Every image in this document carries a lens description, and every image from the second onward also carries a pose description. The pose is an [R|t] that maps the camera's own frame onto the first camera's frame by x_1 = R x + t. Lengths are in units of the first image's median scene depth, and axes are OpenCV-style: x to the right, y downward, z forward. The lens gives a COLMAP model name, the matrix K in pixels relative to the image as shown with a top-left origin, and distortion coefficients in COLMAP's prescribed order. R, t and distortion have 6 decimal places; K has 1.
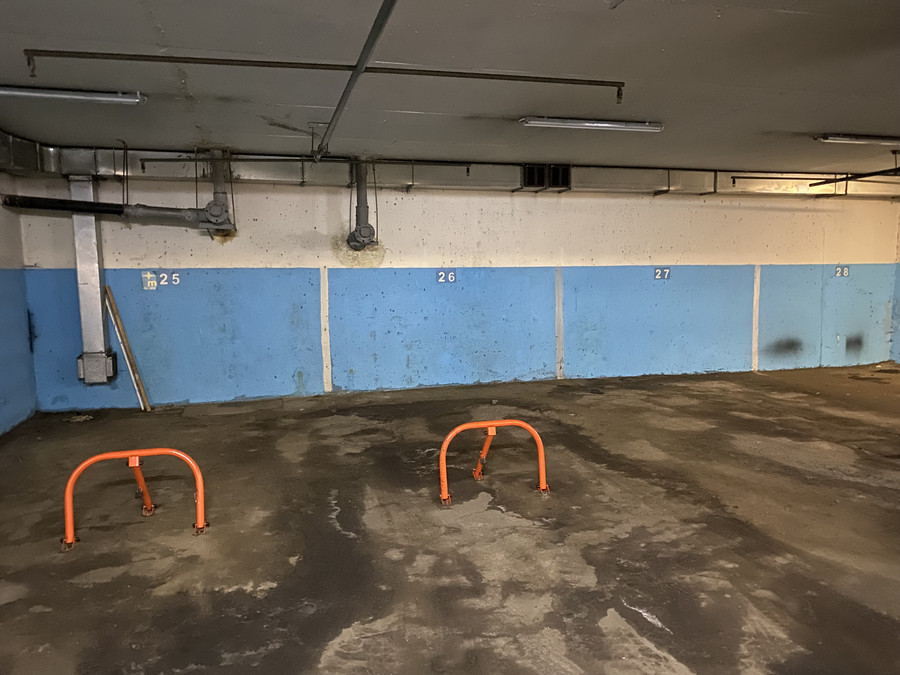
lens RADIAL K [[679.7, 0, 450.0], [0, 679.7, 337.5], [0, 0, 1]] dist [0.091369, -0.121818]
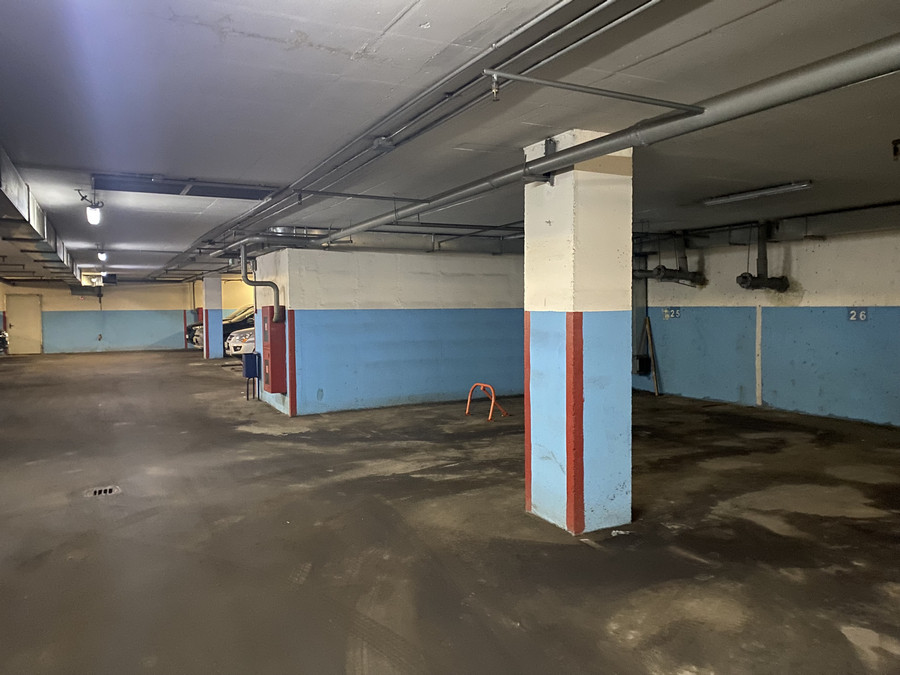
lens RADIAL K [[687.6, 0, 451.7], [0, 687.6, 331.7], [0, 0, 1]] dist [0.030786, -0.006249]
pose [[0.198614, 0.046006, -0.978997, 0.970914], [-0.088283, 0.995677, 0.028879, -0.042701], [0.976093, 0.080693, 0.201817, 0.191685]]
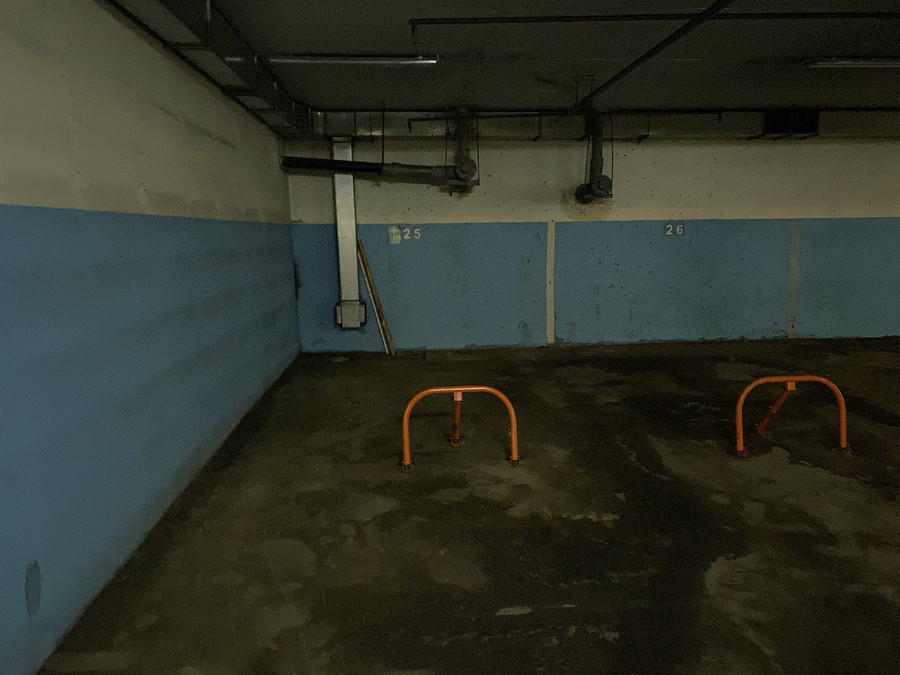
lens RADIAL K [[679.1, 0, 452.0], [0, 679.1, 330.5], [0, 0, 1]] dist [0.088349, -0.132307]
pose [[0.980622, 0.026599, -0.194097, -0.130682], [-0.016478, 0.998428, 0.053575, 0.007852], [0.195217, -0.049338, 0.979518, -0.032345]]
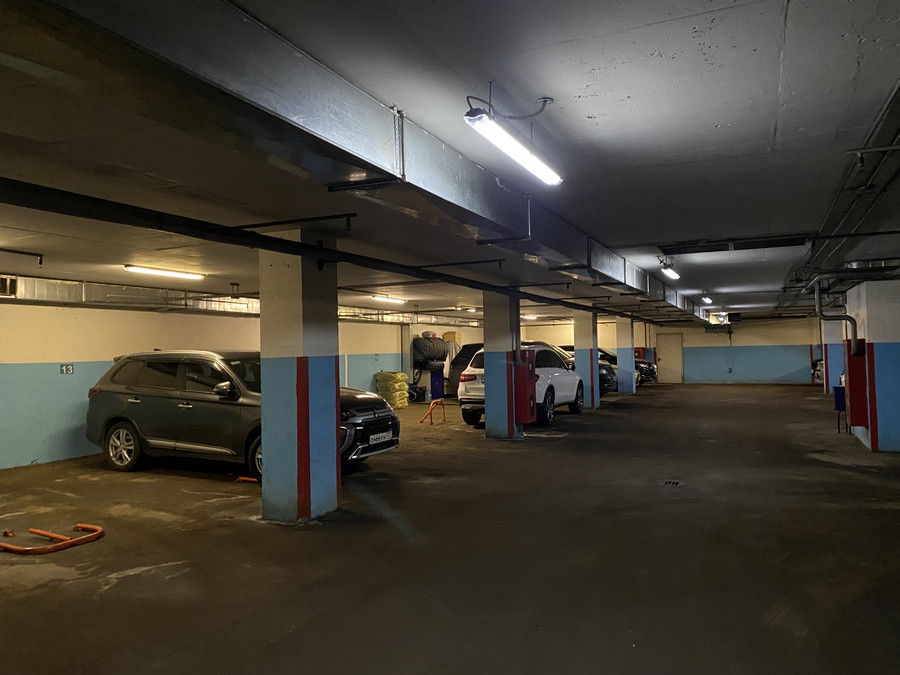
lens RADIAL K [[679.1, 0, 452.0], [0, 679.1, 330.5], [0, 0, 1]] dist [0.088349, -0.132307]
pose [[-0.630553, 0.000809, -0.776145, 1.134309], [-0.047557, 0.998080, 0.039677, -0.056603], [0.774687, 0.061929, -0.629304, 0.359099]]
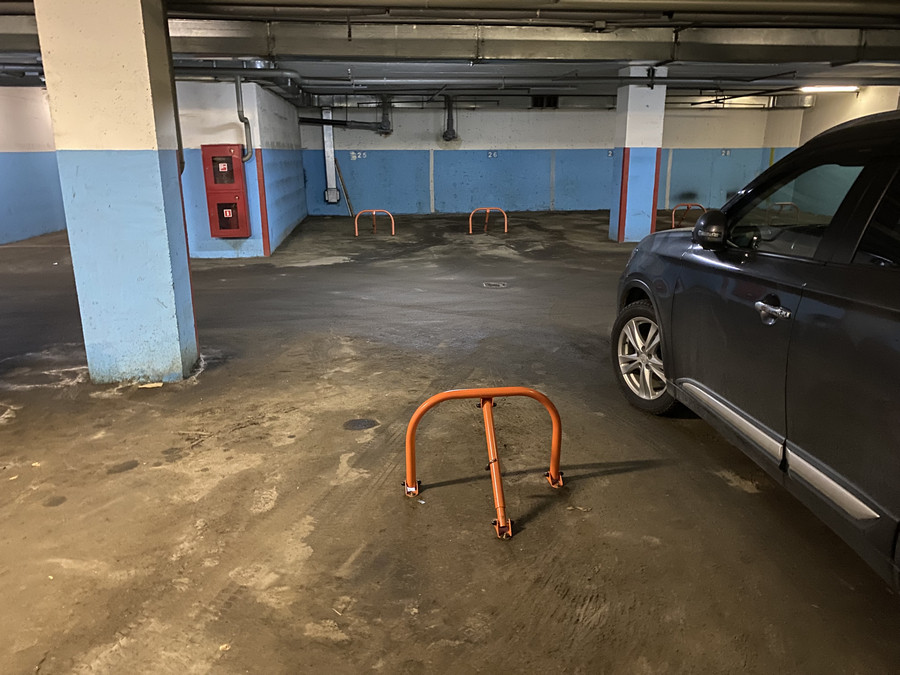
lens RADIAL K [[706.0, 0, 454.1], [0, 706.0, 350.2], [0, 0, 1]] dist [0.081870, -0.136912]
pose [[0.987924, 0.047103, -0.147604, 0.228333], [-0.020176, 0.983666, 0.178871, 0.108202], [0.153618, -0.173733, 0.972737, -1.184521]]
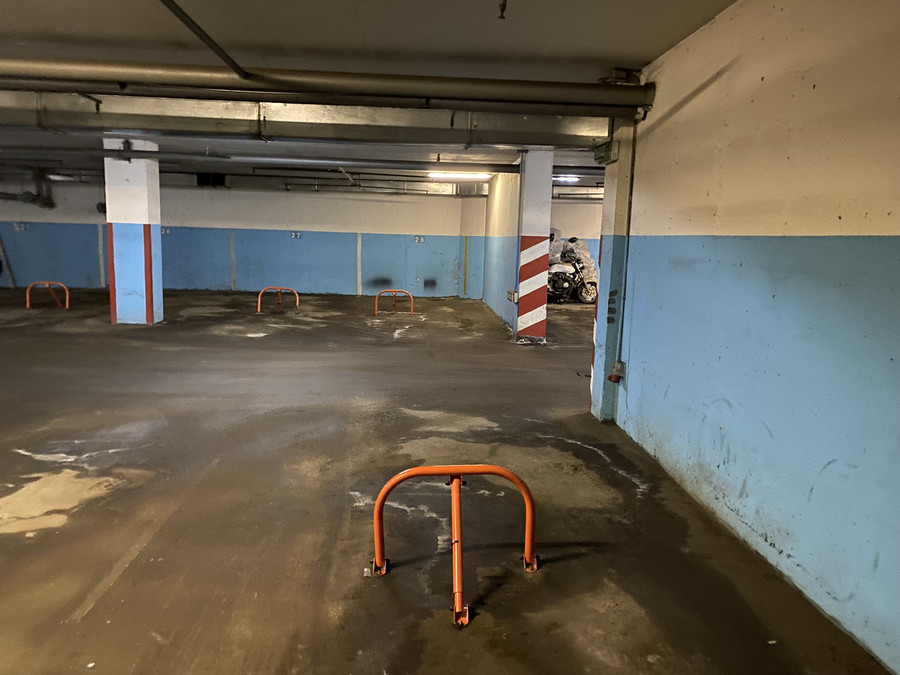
lens RADIAL K [[679.7, 0, 450.0], [0, 679.7, 337.5], [0, 0, 1]] dist [0.091369, -0.121818]
pose [[0.975025, 0.068469, -0.211278, 1.267690], [-0.057641, 0.996709, 0.056995, 0.054266], [0.214485, -0.043393, 0.975763, -0.759133]]
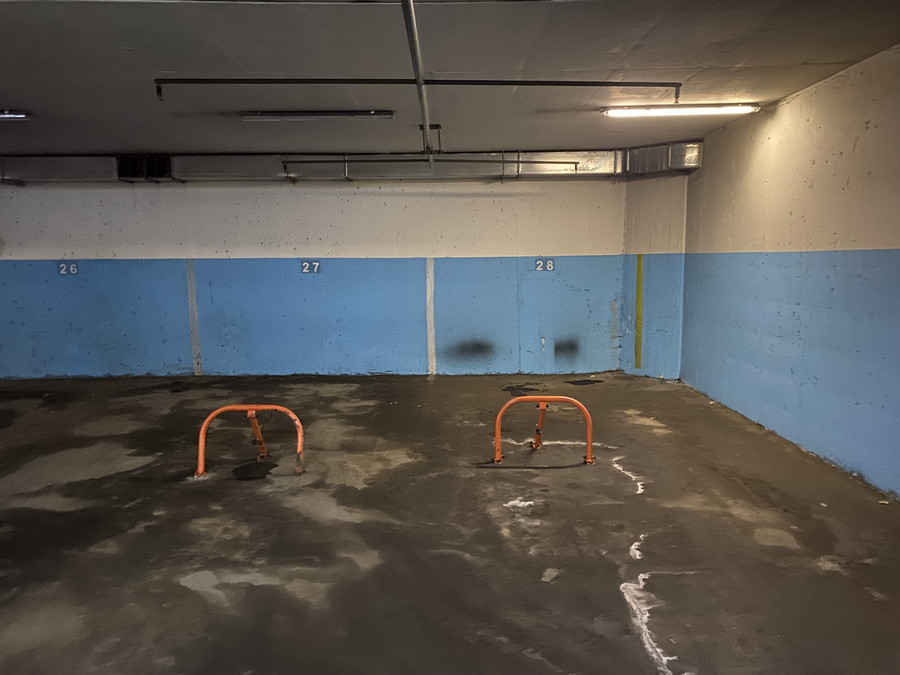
lens RADIAL K [[679.7, 0, 450.0], [0, 679.7, 337.5], [0, 0, 1]] dist [0.091369, -0.121818]
pose [[0.962740, 0.030322, -0.268725, 0.866427], [-0.024626, 0.999395, 0.024543, -0.028410], [0.269306, -0.017011, 0.962904, 0.177831]]
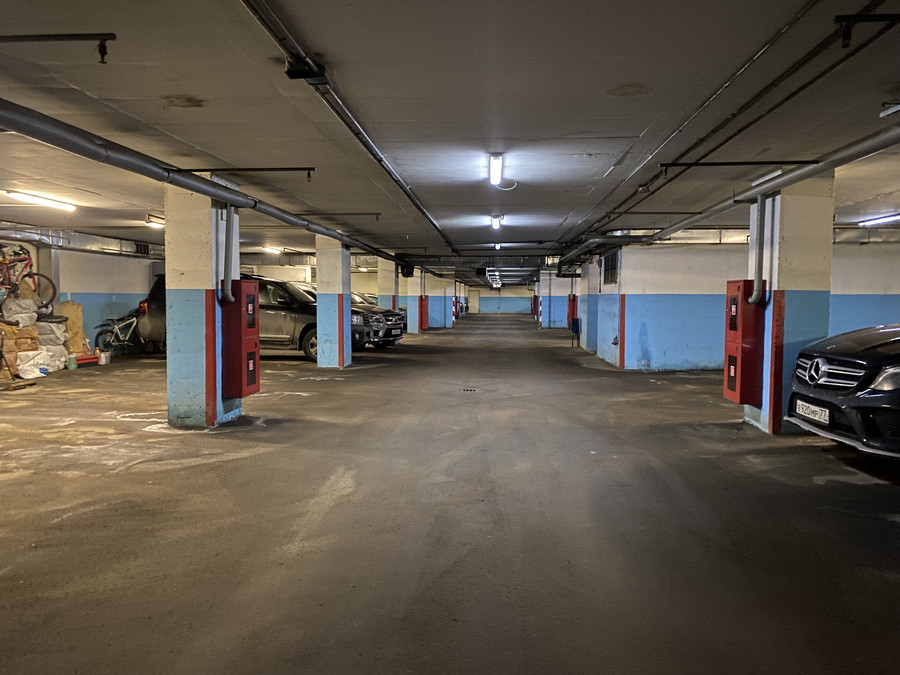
lens RADIAL K [[679.7, 0, 450.0], [0, 679.7, 337.5], [0, 0, 1]] dist [0.091369, -0.121818]
pose [[-0.322246, 0.059555, -0.944781, 5.558736], [-0.085324, 0.992130, 0.091642, -0.113720], [0.942803, 0.110144, -0.314628, 1.335658]]
